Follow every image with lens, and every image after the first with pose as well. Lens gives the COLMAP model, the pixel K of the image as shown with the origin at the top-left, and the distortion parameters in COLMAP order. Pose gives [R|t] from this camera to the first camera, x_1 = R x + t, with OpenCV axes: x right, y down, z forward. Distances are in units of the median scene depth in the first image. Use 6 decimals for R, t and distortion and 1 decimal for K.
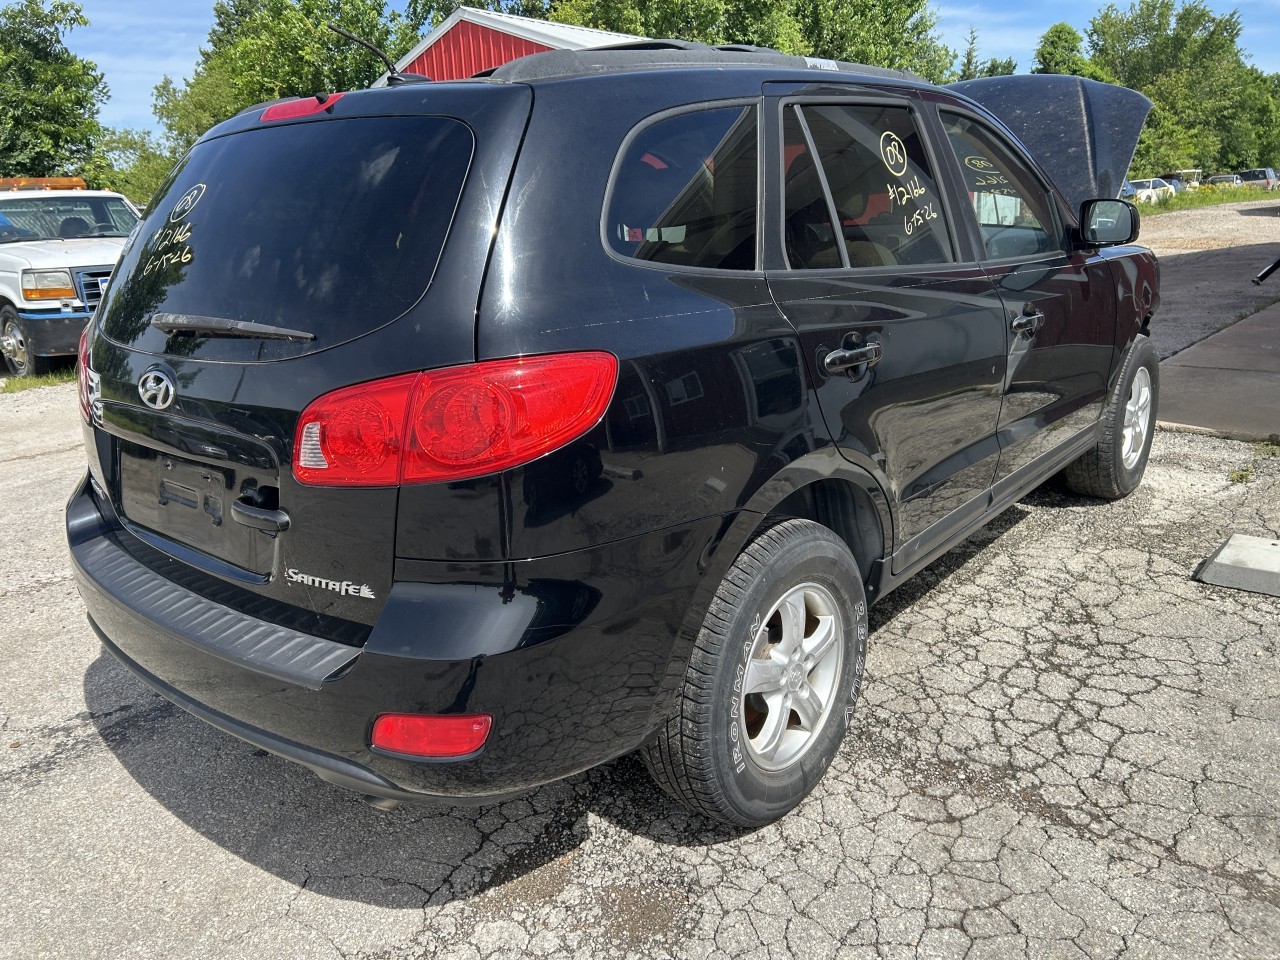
lens RADIAL K [[982.4, 0, 637.3], [0, 982.4, 482.9], [0, 0, 1]] dist [0.028687, -0.023765]
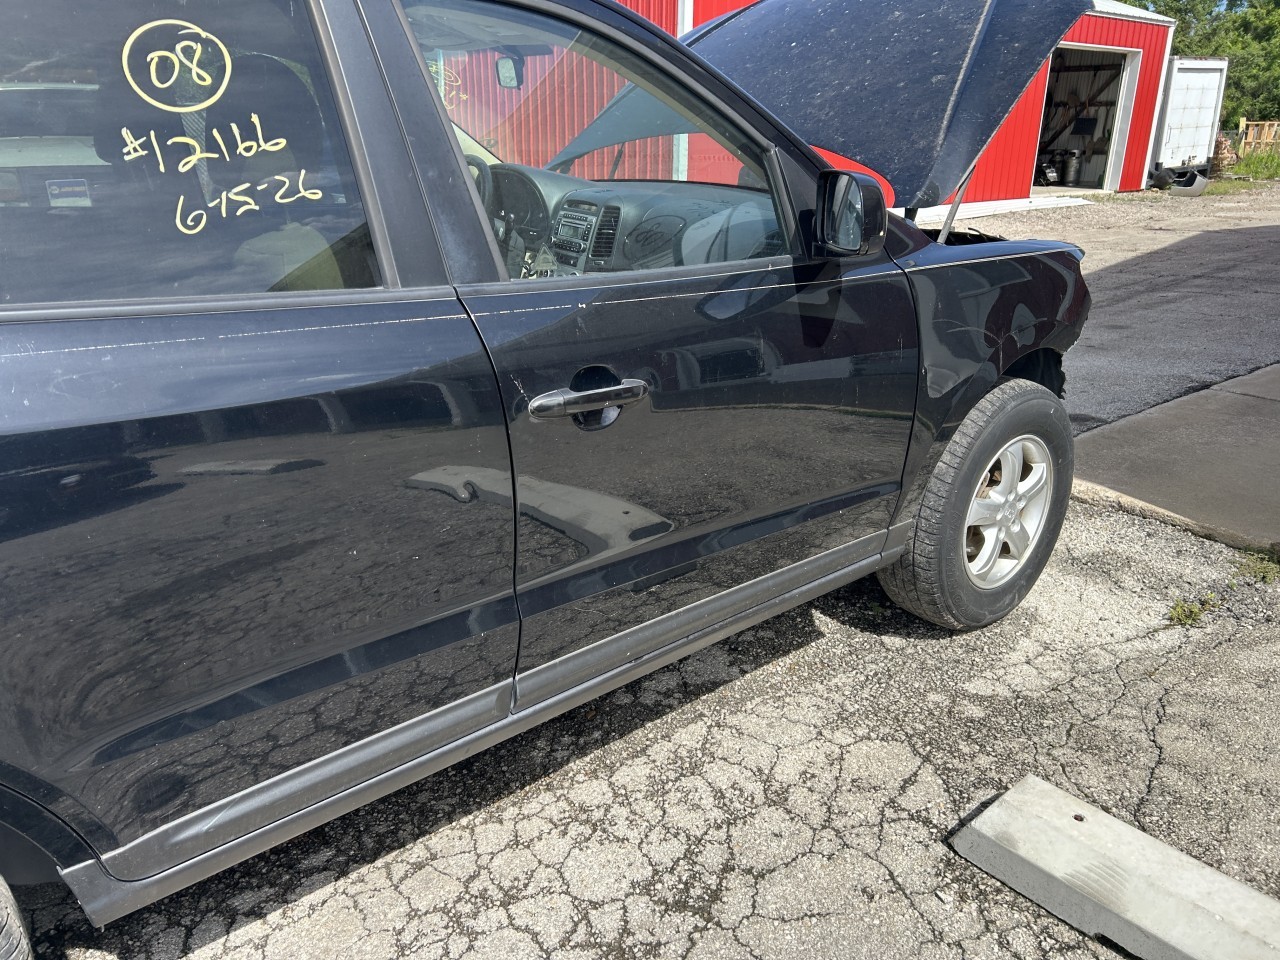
lens RADIAL K [[982.4, 0, 642.5], [0, 982.4, 479.1], [0, 0, 1]] dist [0.028687, -0.023765]
pose [[0.982643, 0.107643, -0.151079, 0.436318], [-0.095208, 0.991624, 0.087282, -0.144055], [0.159208, -0.071383, 0.984661, 0.396623]]
